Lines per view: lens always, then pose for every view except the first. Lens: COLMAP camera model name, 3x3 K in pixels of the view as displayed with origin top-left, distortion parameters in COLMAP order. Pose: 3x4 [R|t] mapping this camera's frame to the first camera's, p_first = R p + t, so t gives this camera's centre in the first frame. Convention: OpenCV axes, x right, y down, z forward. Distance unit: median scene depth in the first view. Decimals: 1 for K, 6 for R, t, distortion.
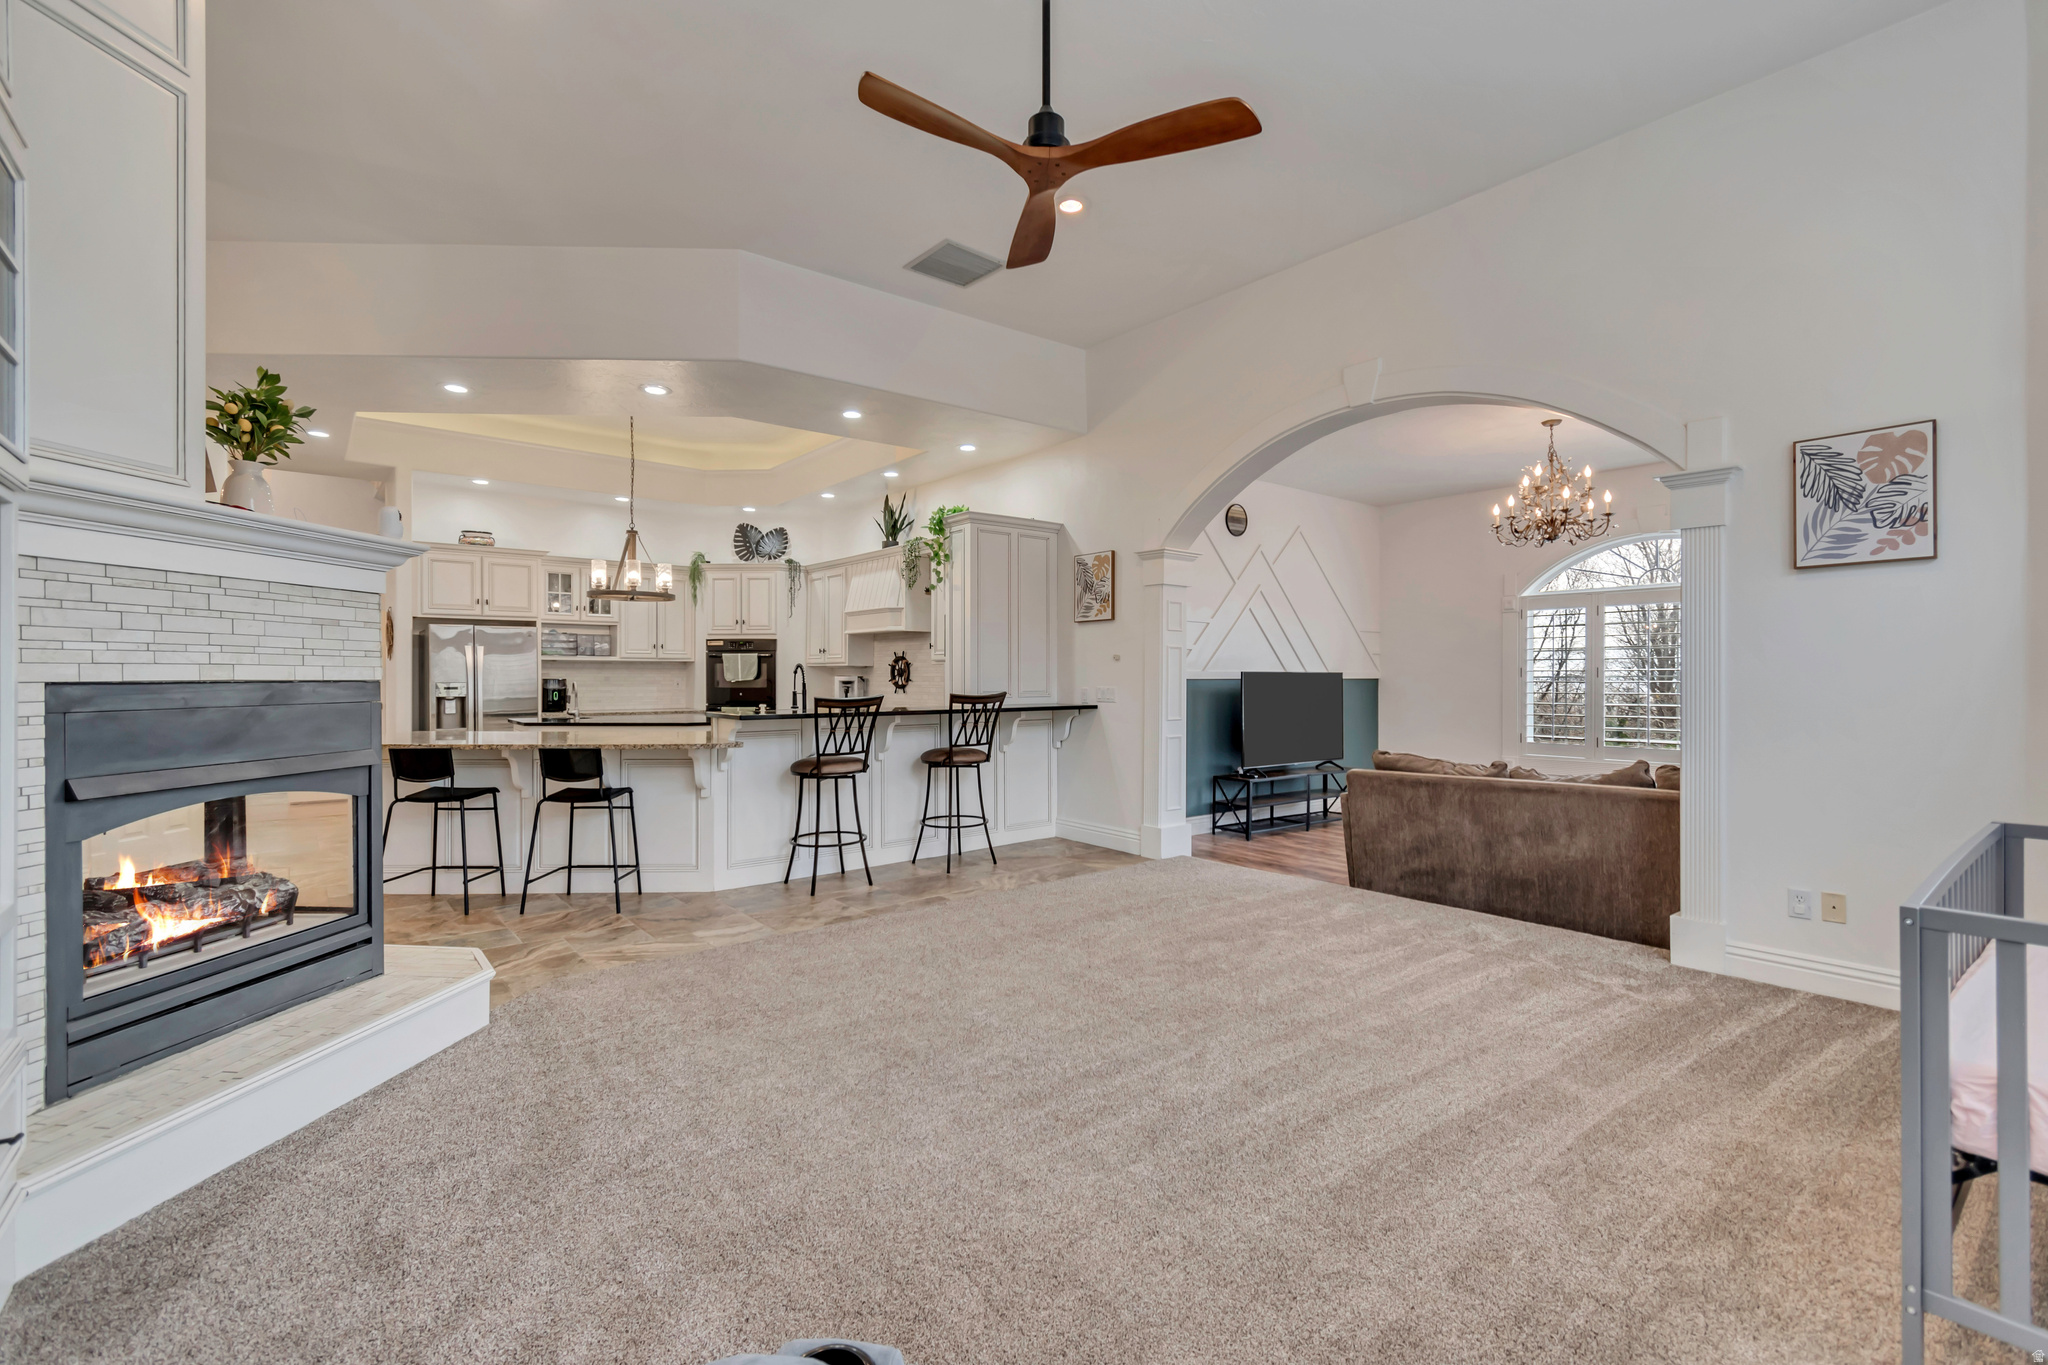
lens RADIAL K [[911.0, 0, 1030.6], [0, 911.0, 676.7], [0, 0, 1]] dist [-0.000936, -0.000420]
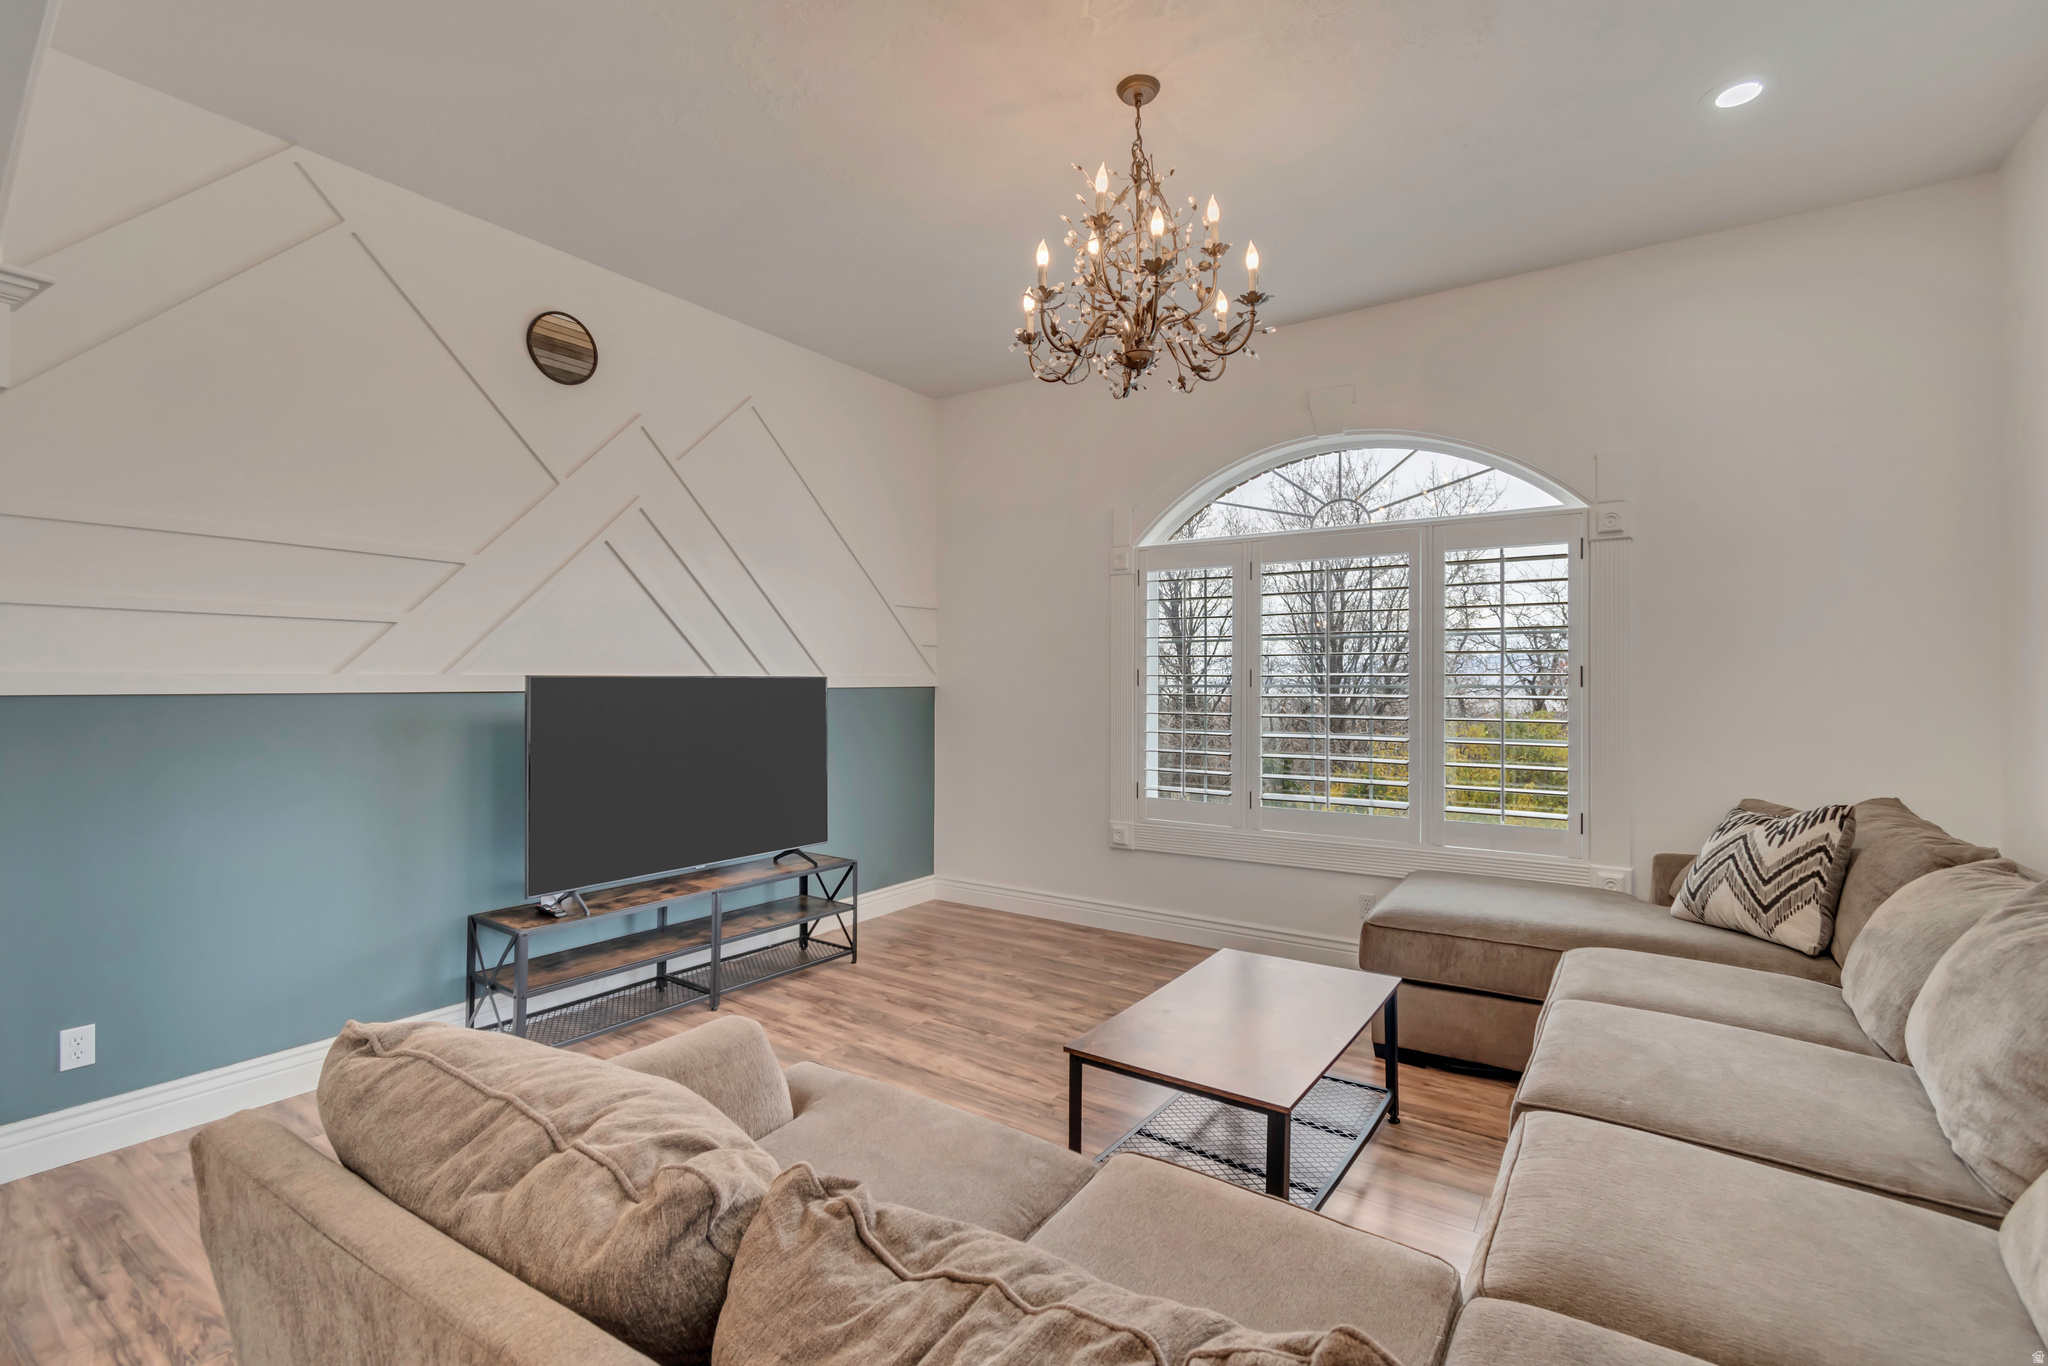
lens RADIAL K [[947.1, 0, 1027.5], [0, 947.1, 675.6], [0, 0, 1]] dist [0.001346, 0.000049]
pose [[0.956039, 0.003643, 0.293217, 0.314547], [-0.002635, 0.999989, -0.003832, -0.004025], [-0.293228, 0.002891, 0.956038, 0.473962]]
